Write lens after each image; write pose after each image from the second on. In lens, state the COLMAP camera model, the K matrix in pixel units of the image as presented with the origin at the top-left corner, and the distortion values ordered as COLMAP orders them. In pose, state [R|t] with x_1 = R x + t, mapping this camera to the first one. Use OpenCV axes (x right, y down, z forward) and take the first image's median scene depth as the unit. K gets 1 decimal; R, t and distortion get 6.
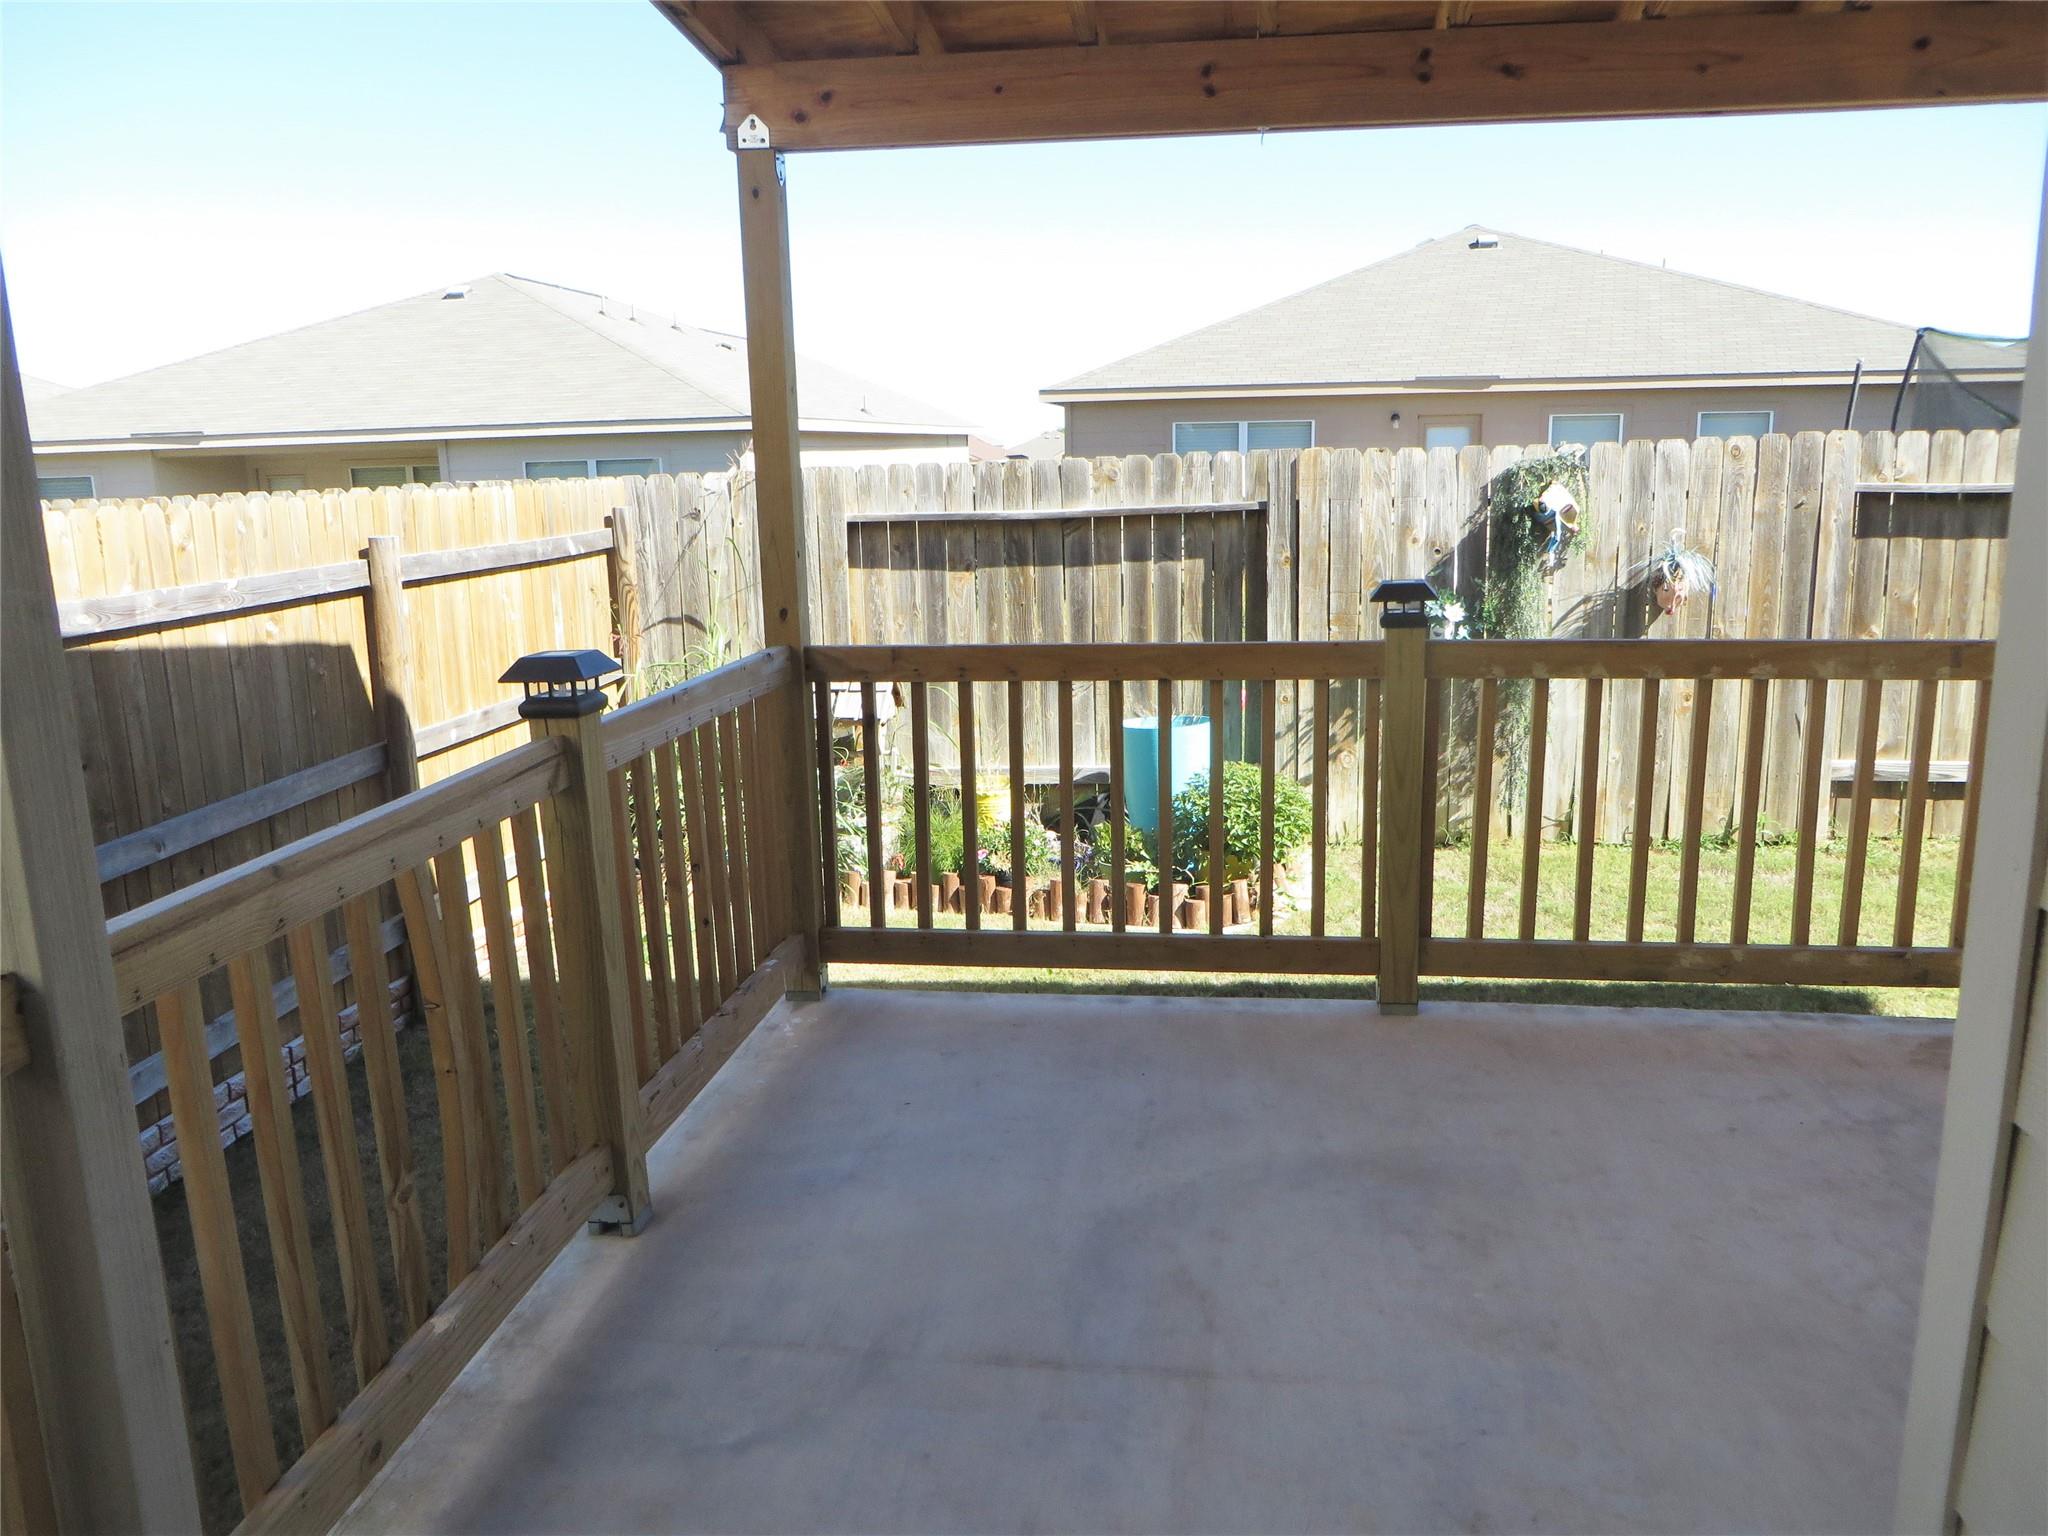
lens RADIAL K [[1555.4, 0, 1029.8], [0, 1555.4, 777.9], [0, 0, 1]] dist [-0.011326, 0.012819]
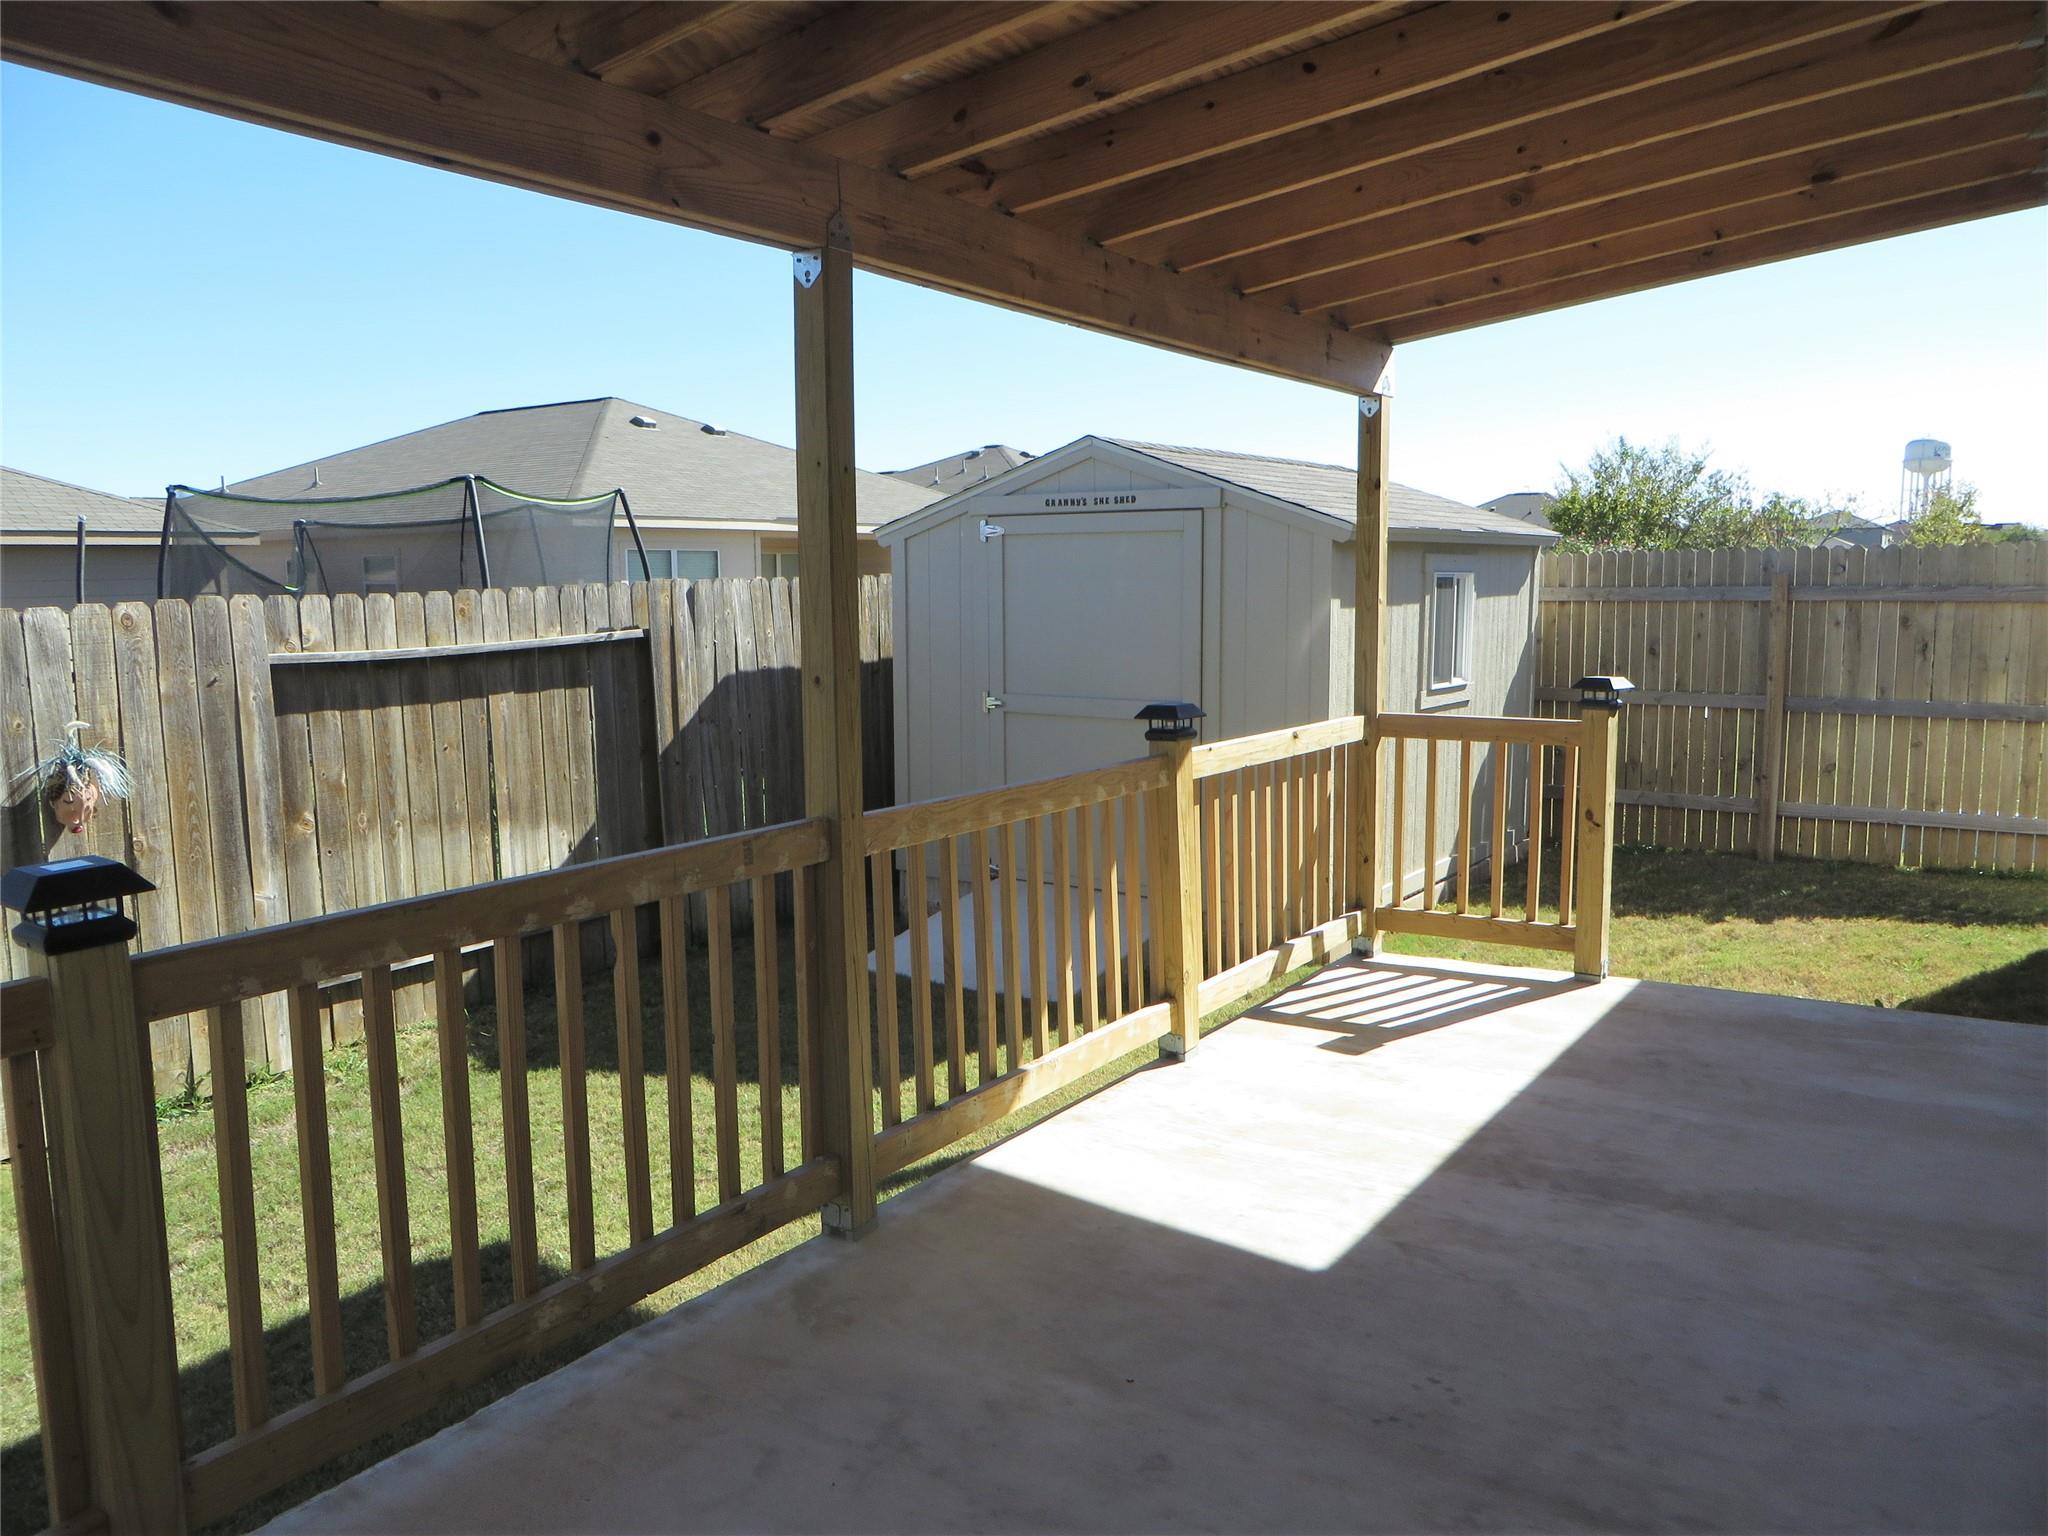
lens RADIAL K [[1555.4, 0, 1024.1], [0, 1555.4, 751.0], [0, 0, 1]] dist [-0.011326, 0.012819]
pose [[0.455551, -0.093343, 0.885303, -0.048084], [0.198846, 0.980030, 0.001011, -0.053274], [-0.867718, 0.175578, 0.465014, 0.236357]]
